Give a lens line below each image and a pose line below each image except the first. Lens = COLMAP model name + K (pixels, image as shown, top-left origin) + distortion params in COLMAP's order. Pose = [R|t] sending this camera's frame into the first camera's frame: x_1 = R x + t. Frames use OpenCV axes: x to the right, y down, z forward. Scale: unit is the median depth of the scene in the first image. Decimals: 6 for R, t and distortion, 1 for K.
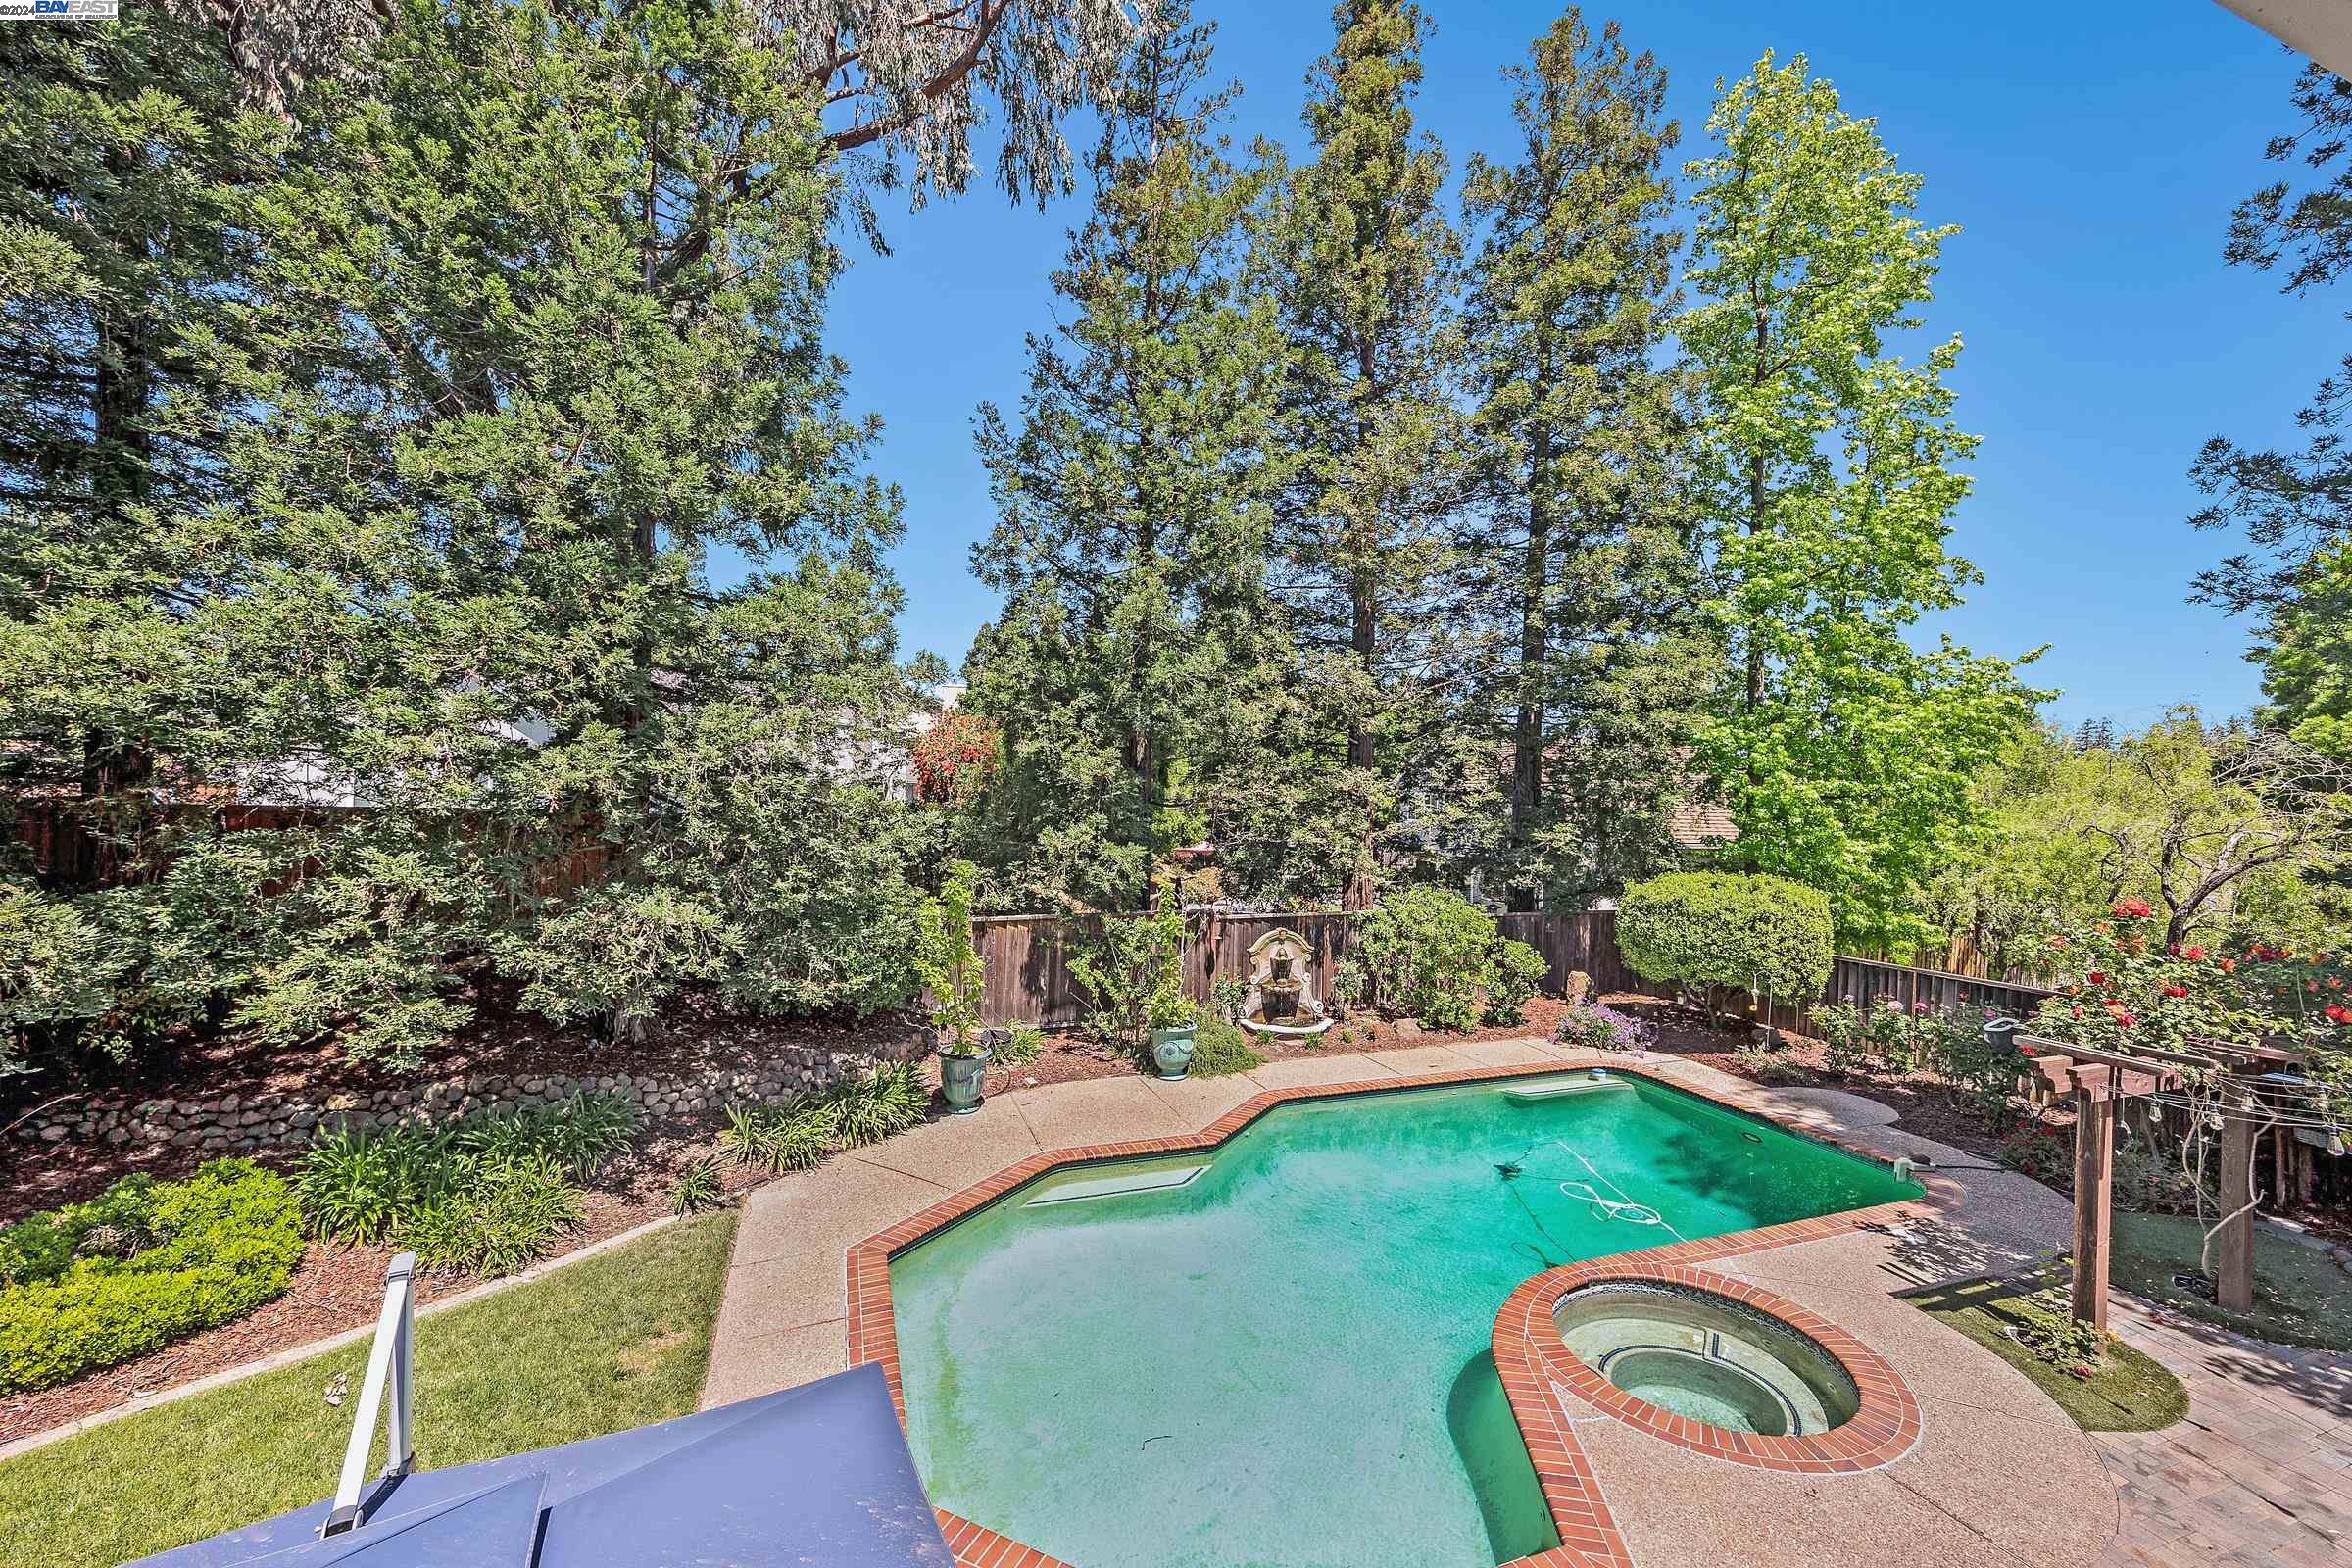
lens RADIAL K [[944.4, 0, 1181.1], [0, 944.4, 780.6], [0, 0, 1]] dist [-0.003367, 0.000500]
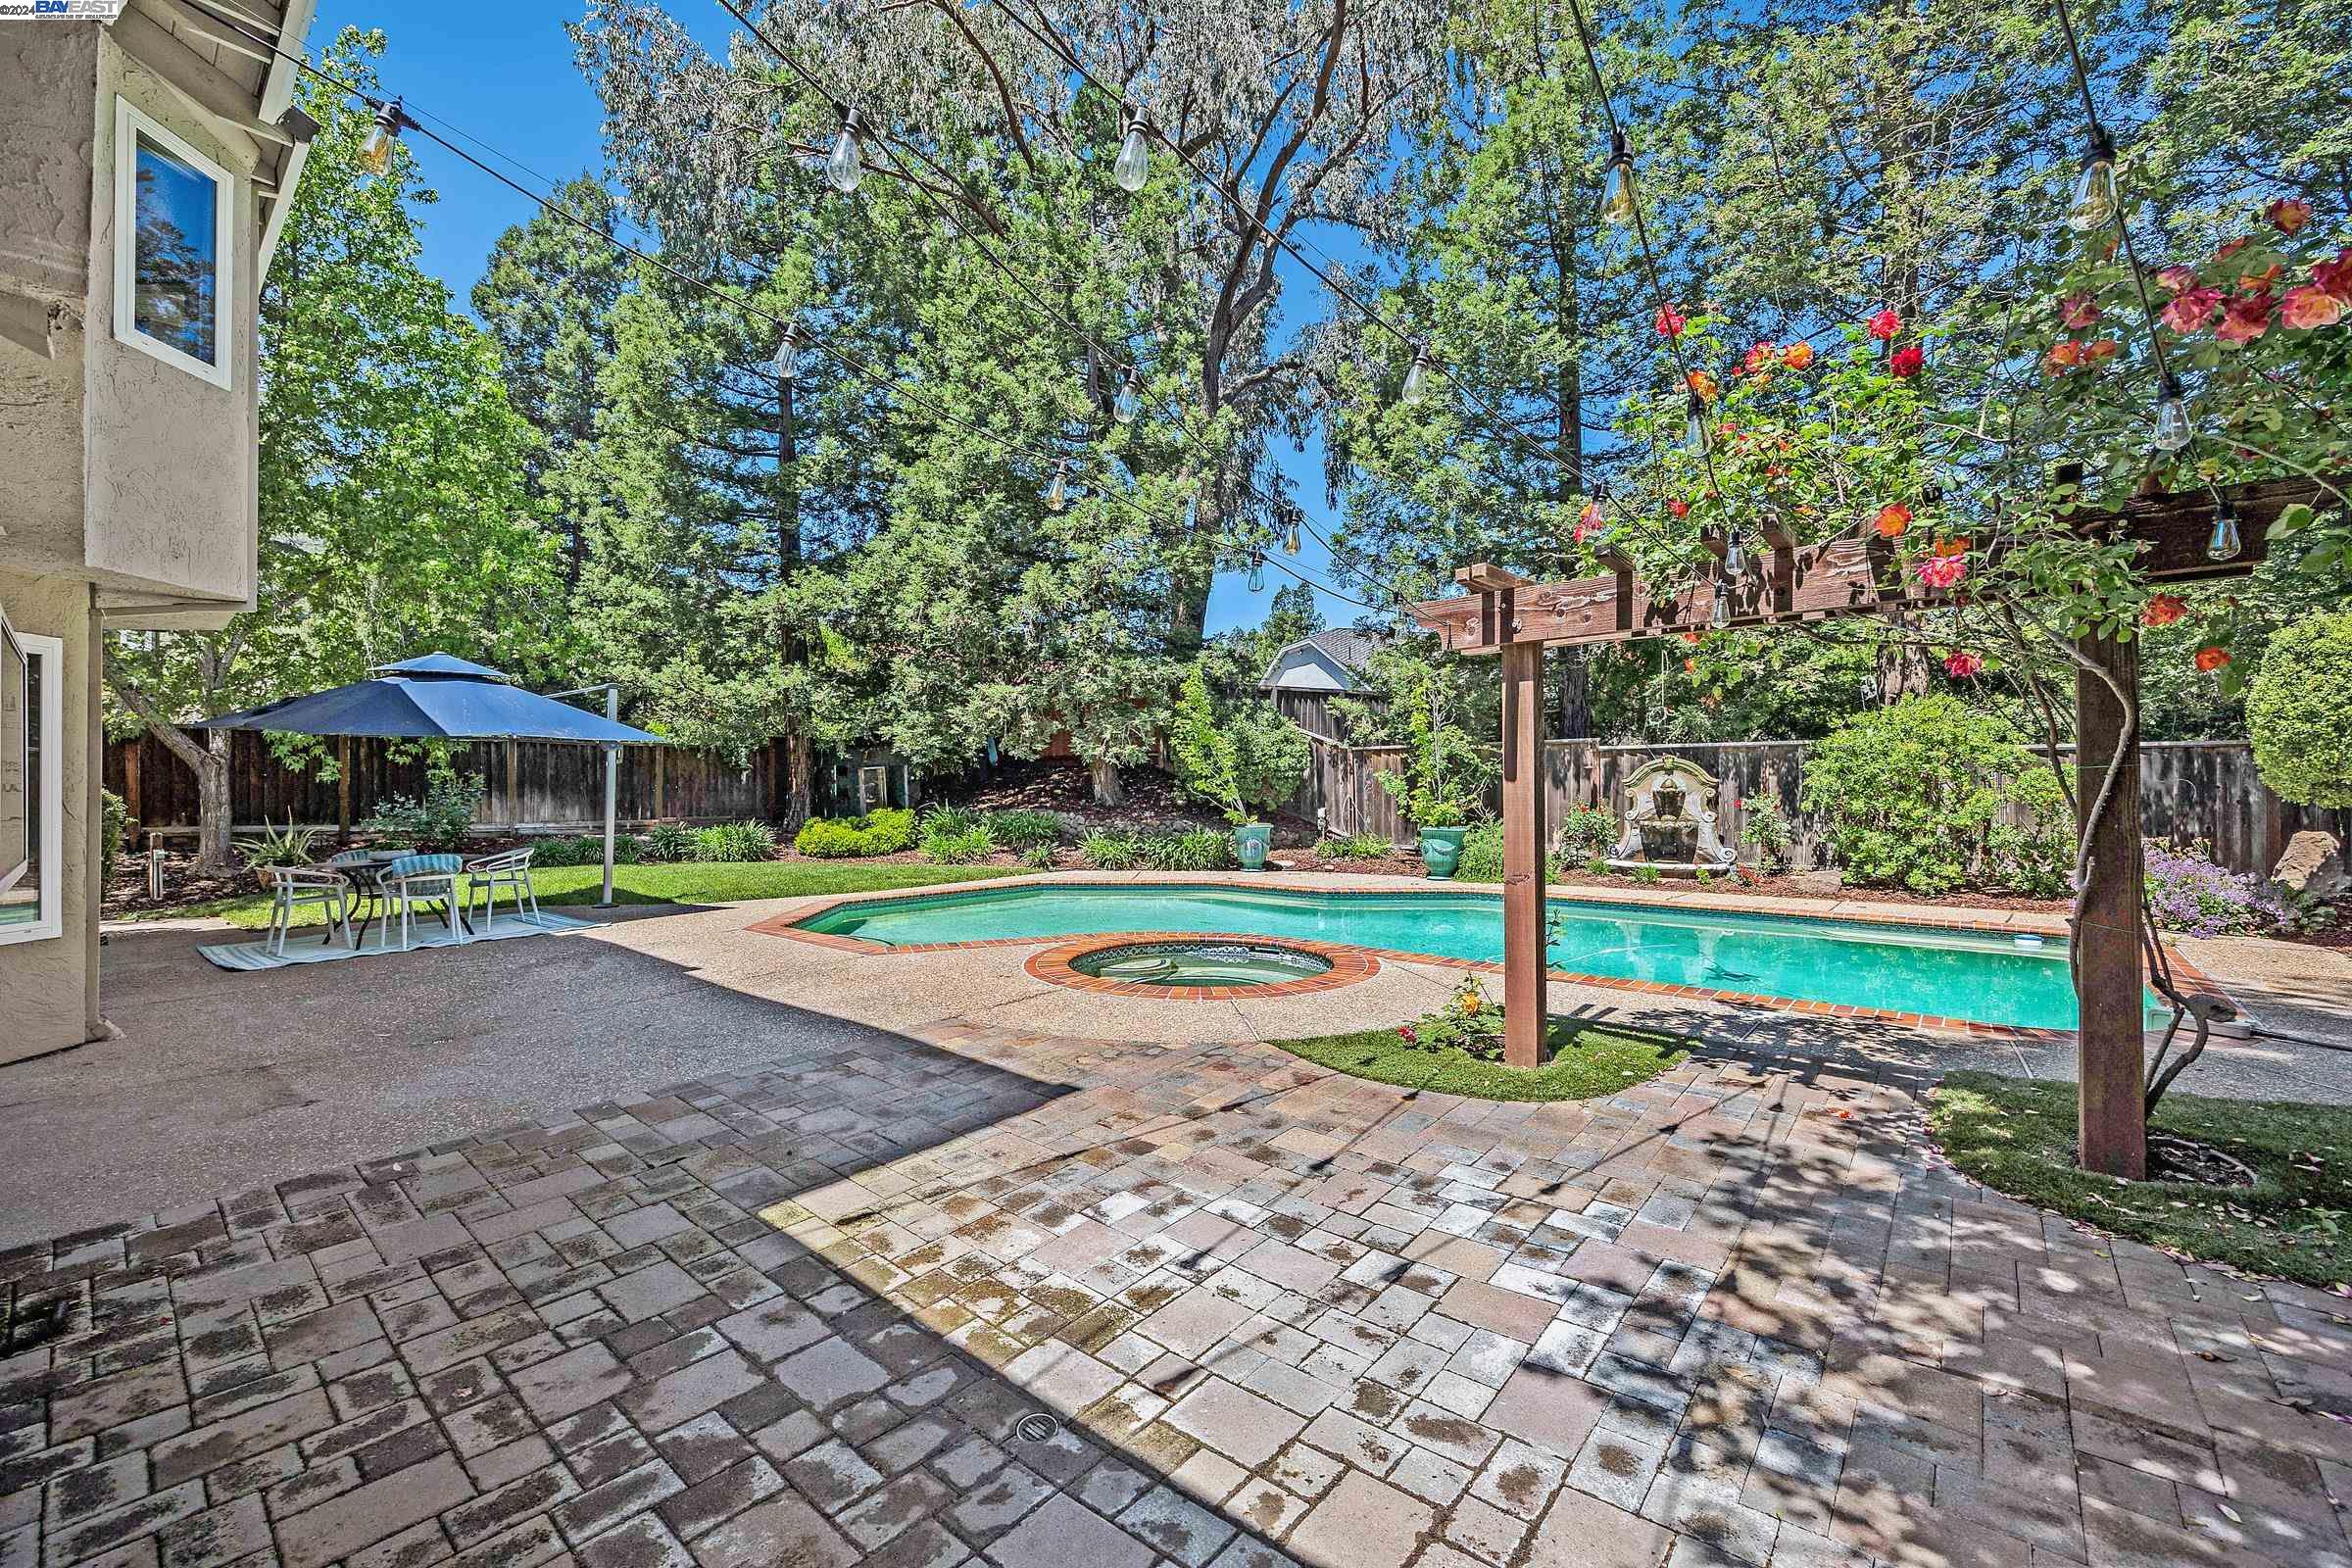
lens RADIAL K [[944.4, 0, 1176.9], [0, 944.4, 778.5], [0, 0, 1]] dist [-0.003367, 0.000500]
pose [[0.481407, -0.034852, -0.875804, 0.689877], [0.019703, 0.999387, -0.028939, 0.211884], [0.876276, -0.003325, 0.481799, 0.241852]]
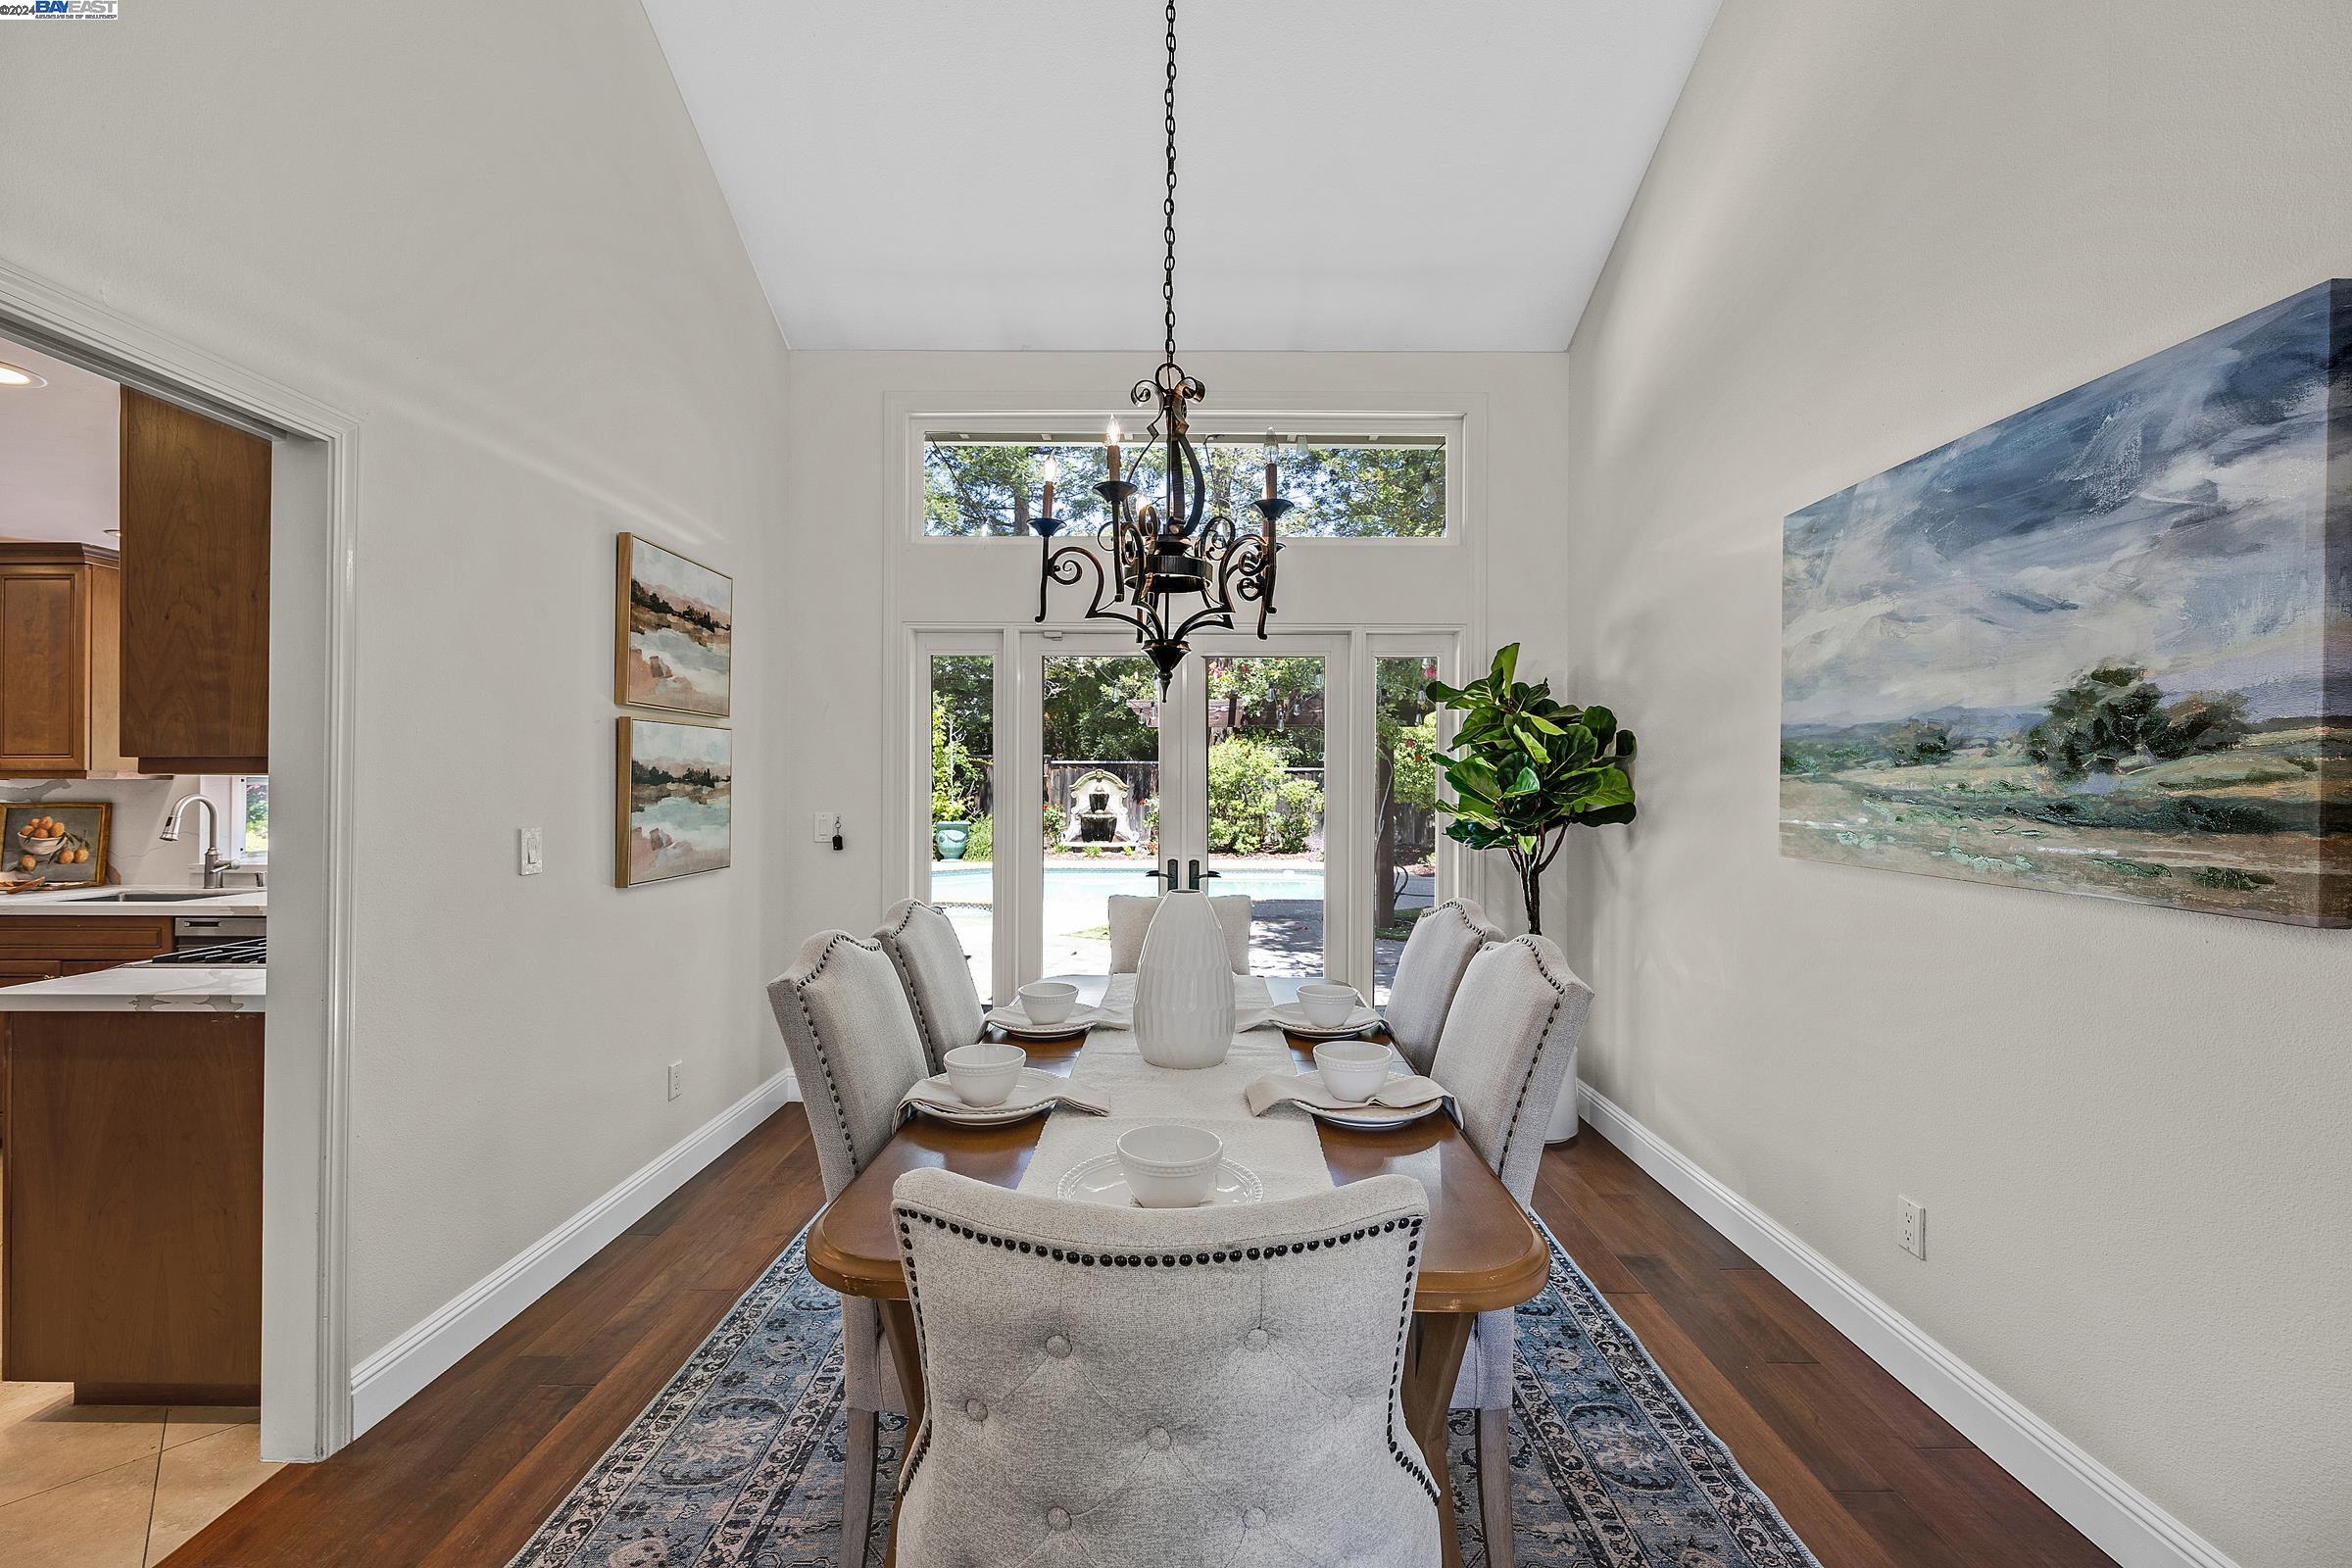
lens RADIAL K [[944.4, 0, 1170.0], [0, 944.4, 781.5], [0, 0, 1]] dist [-0.003367, 0.000500]
pose [[0.931375, -0.024028, -0.363266, 0.697327], [0.022327, 0.999711, -0.008882, 0.203979], [0.363375, 0.000161, 0.931643, -0.108355]]
